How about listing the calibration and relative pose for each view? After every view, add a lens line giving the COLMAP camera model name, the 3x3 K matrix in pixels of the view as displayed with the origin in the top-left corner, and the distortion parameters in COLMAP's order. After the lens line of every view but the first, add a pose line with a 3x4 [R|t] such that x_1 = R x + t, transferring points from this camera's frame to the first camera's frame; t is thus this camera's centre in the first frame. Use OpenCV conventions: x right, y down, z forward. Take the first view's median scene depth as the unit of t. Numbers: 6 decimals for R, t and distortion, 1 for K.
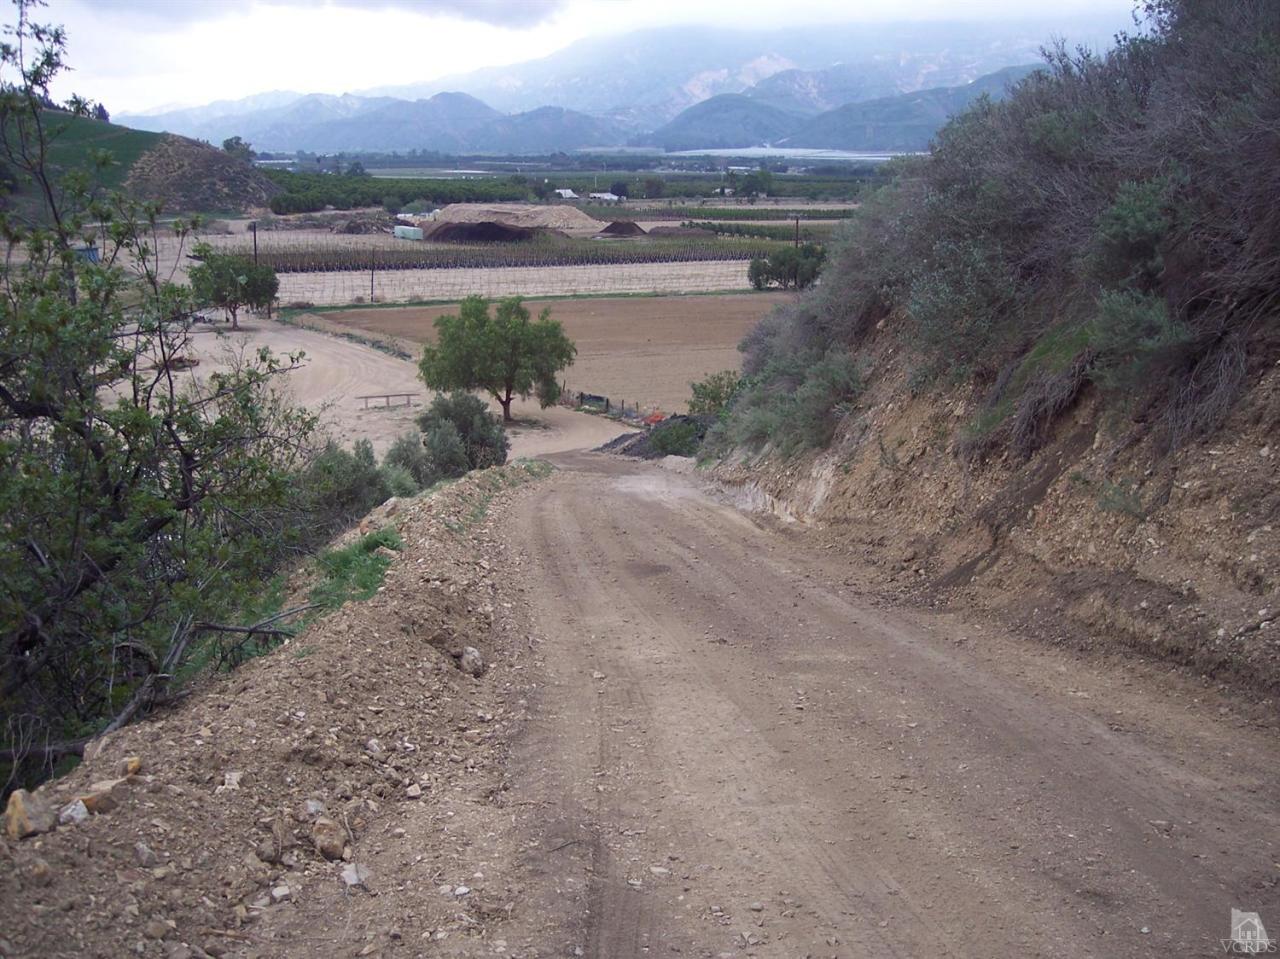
lens RADIAL K [[1454.5, 0, 647.9], [0, 1454.5, 477.2], [0, 0, 1]] dist [-0.162123, 0.260298]
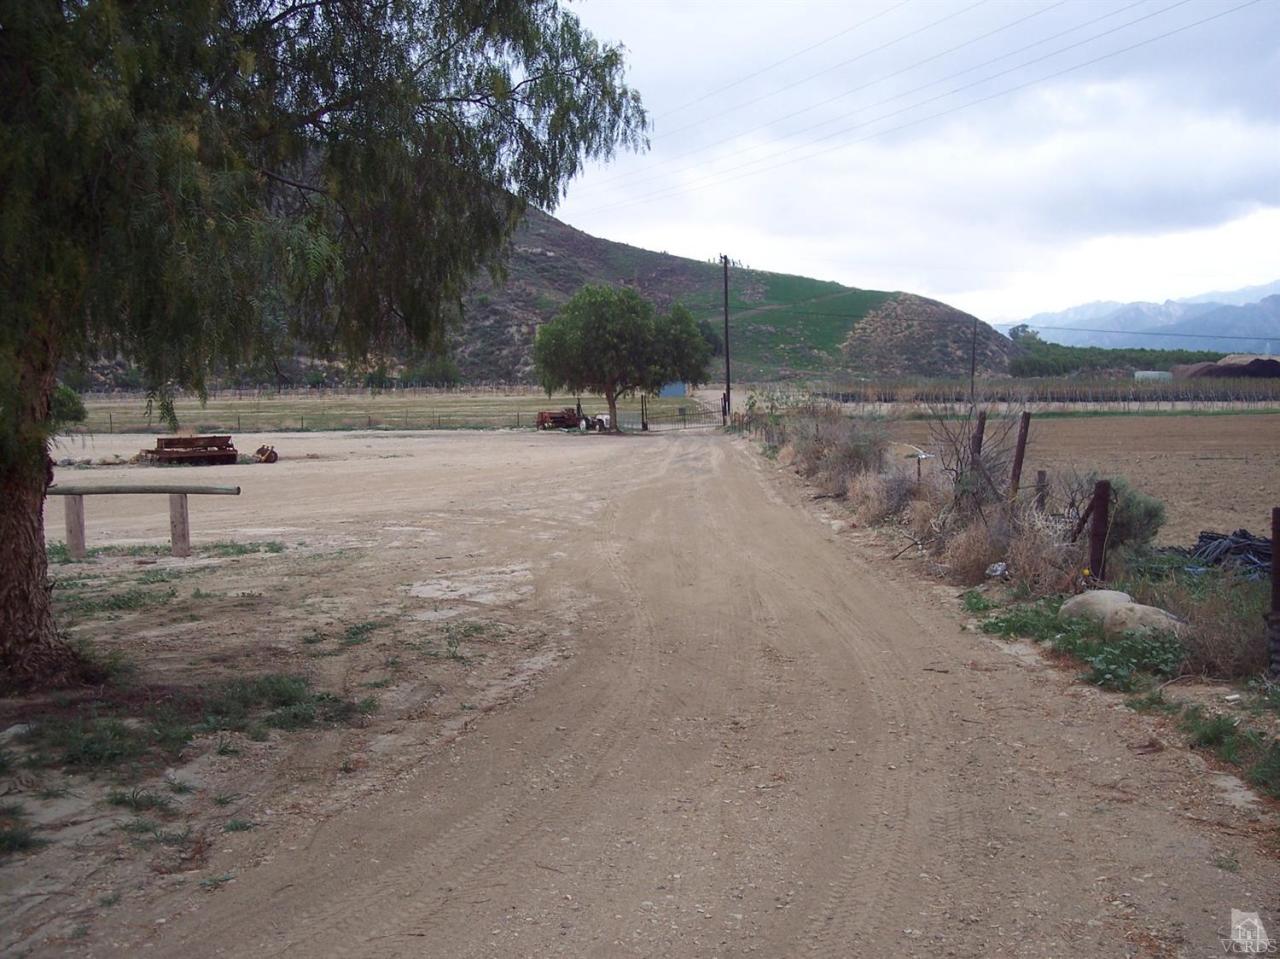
lens RADIAL K [[1454.5, 0, 647.9], [0, 1454.5, 477.2], [0, 0, 1]] dist [-0.162123, 0.260298]
pose [[0.850609, 0.008488, -0.525731, -0.003693], [-0.085027, 0.988930, -0.121603, -0.009450], [0.518879, 0.148138, 0.841914, 0.200428]]
